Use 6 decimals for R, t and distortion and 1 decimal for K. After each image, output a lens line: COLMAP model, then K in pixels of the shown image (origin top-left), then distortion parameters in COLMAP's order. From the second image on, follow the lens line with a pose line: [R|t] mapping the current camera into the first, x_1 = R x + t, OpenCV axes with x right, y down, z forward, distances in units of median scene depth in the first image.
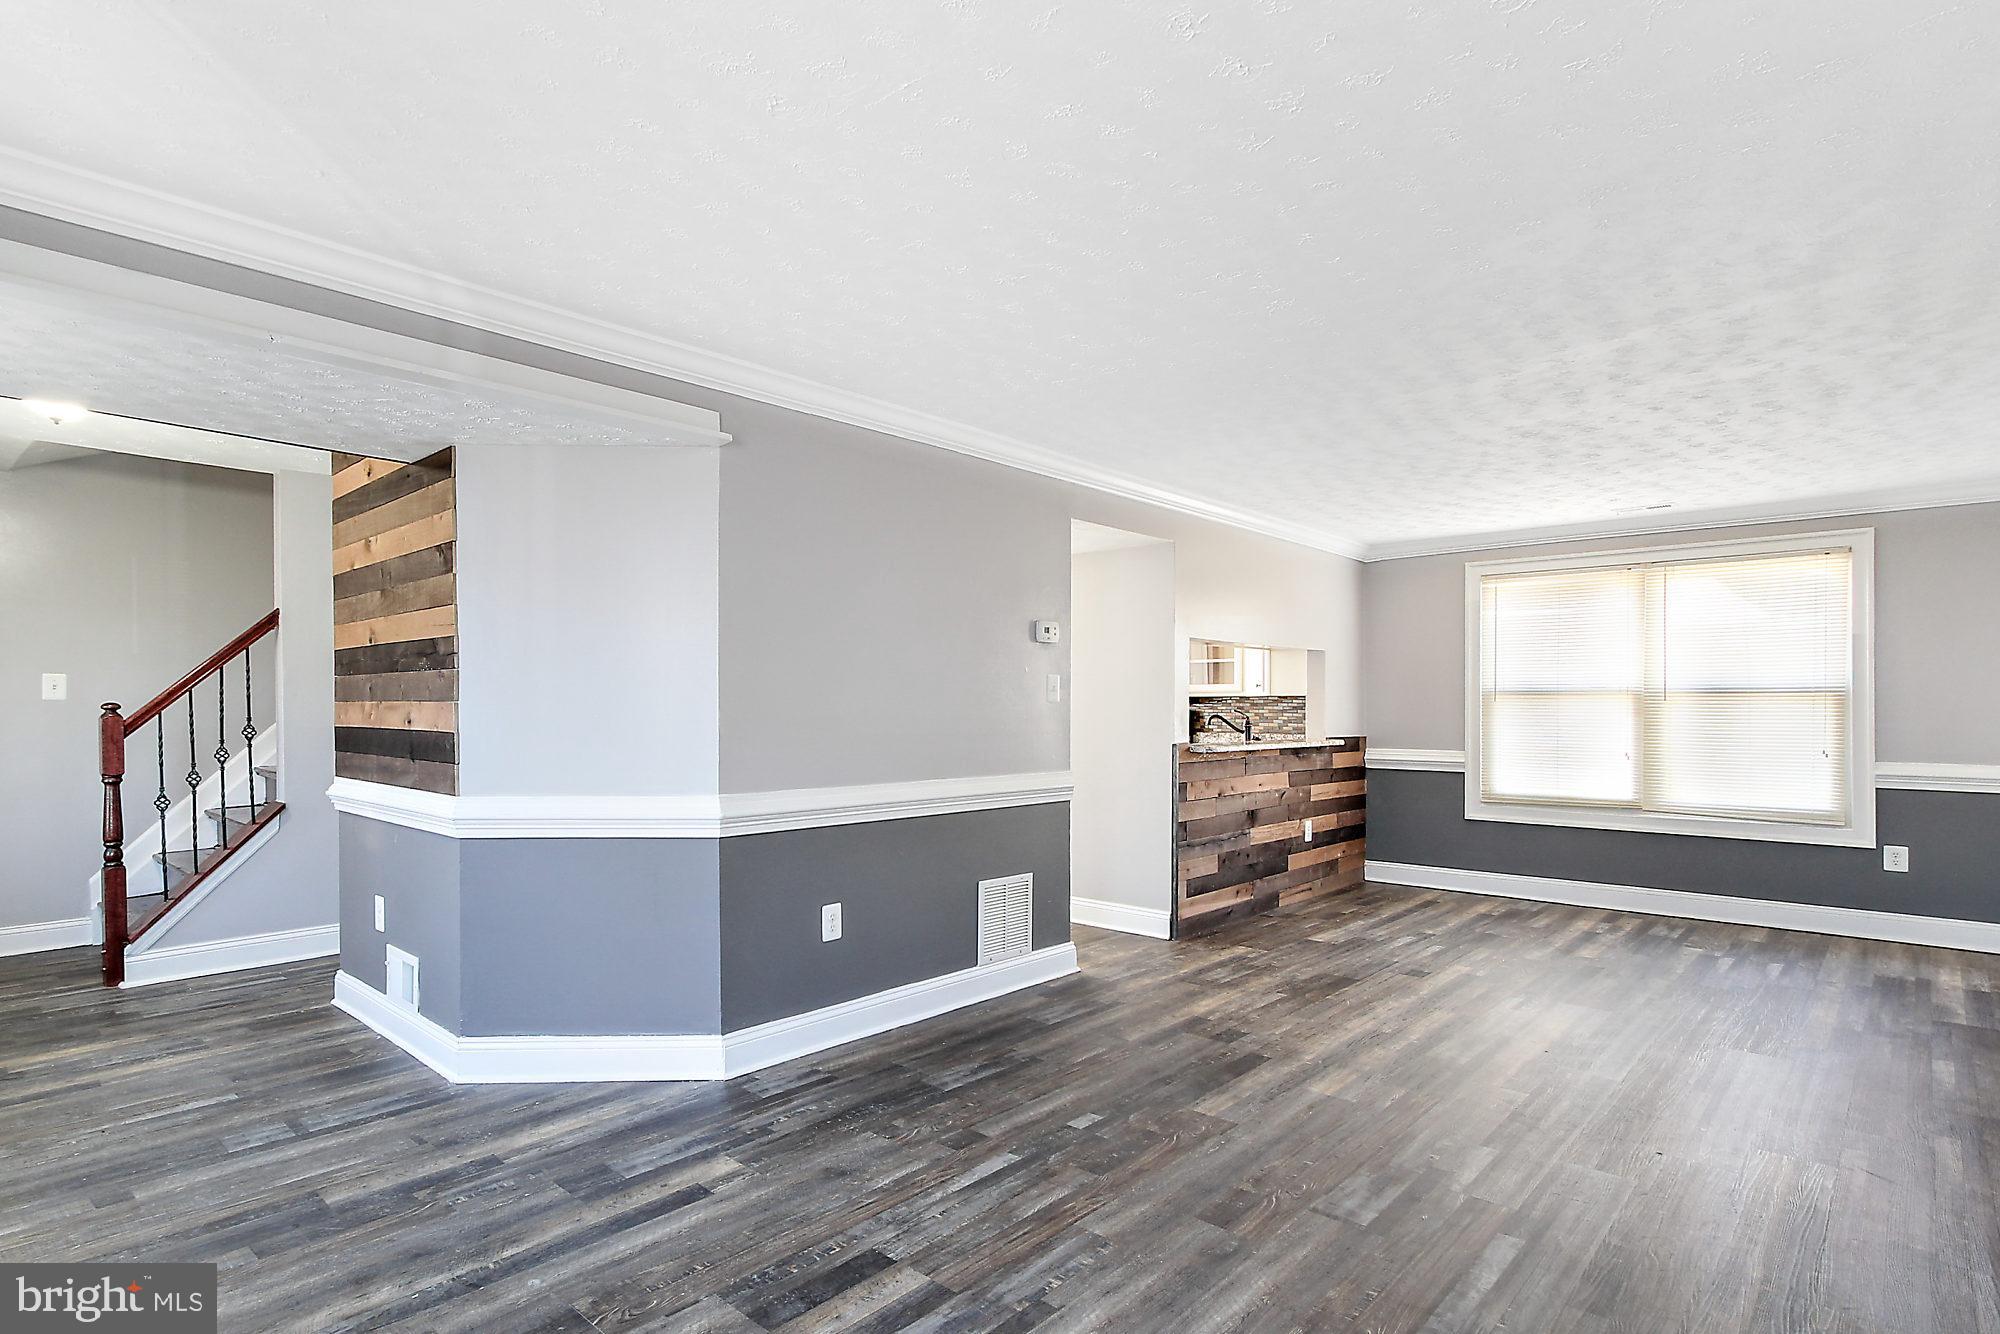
lens RADIAL K [[1017.6, 0, 938.9], [0, 1017.6, 711.1], [0, 0, 1]] dist [-0.000144, -0.000072]
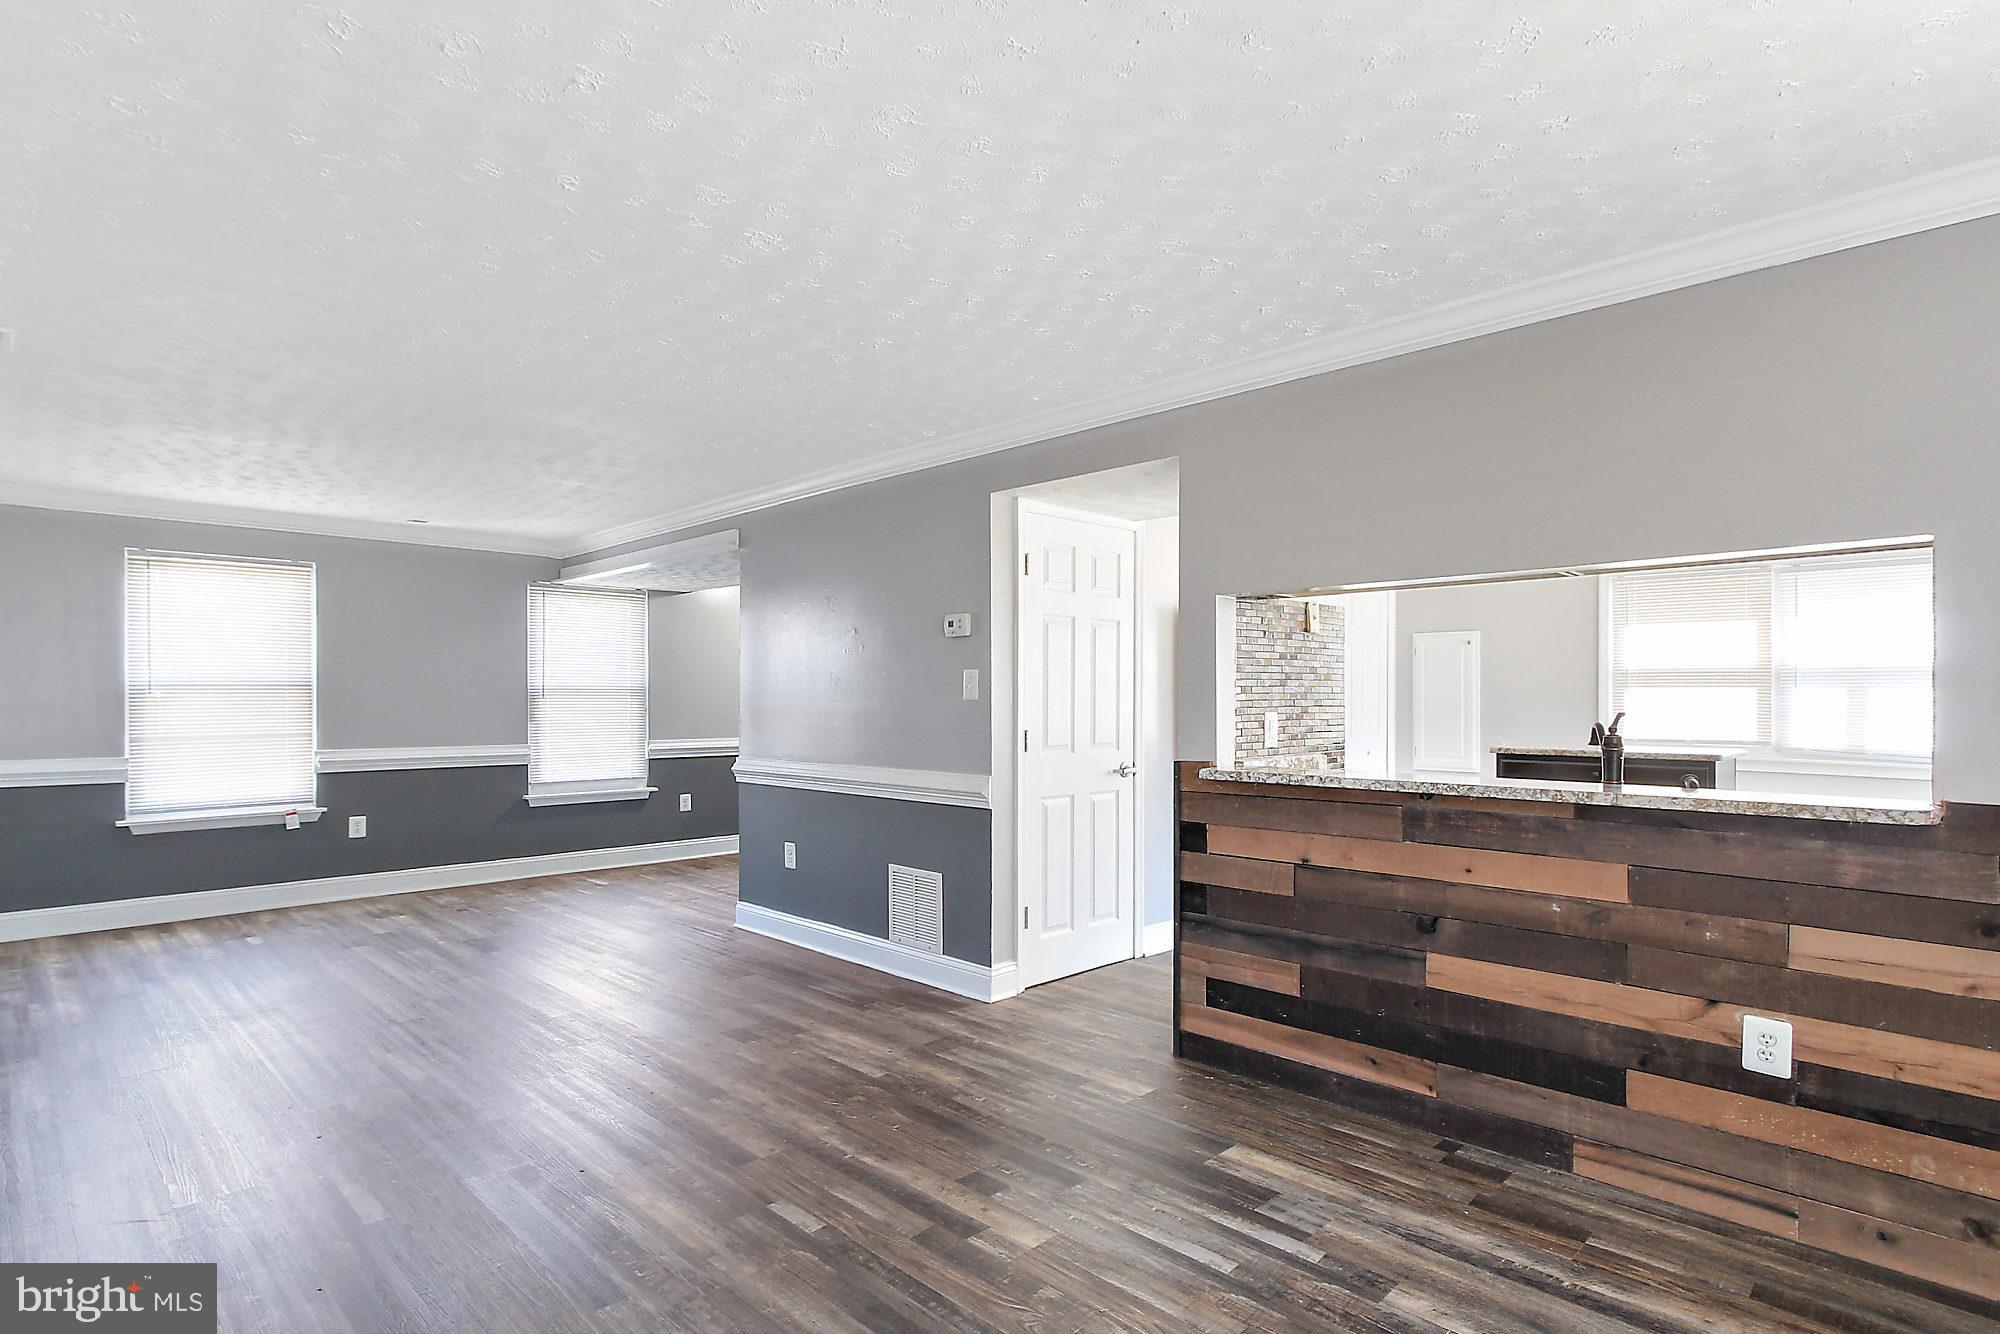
lens RADIAL K [[1017.6, 0, 938.9], [0, 1017.6, 711.1], [0, 0, 1]] dist [-0.000144, -0.000072]
pose [[-0.048228, 0.003477, -0.998830, 1.036537], [-0.005941, 0.999975, 0.003768, -0.001448], [0.998819, 0.006116, -0.048207, 1.011857]]
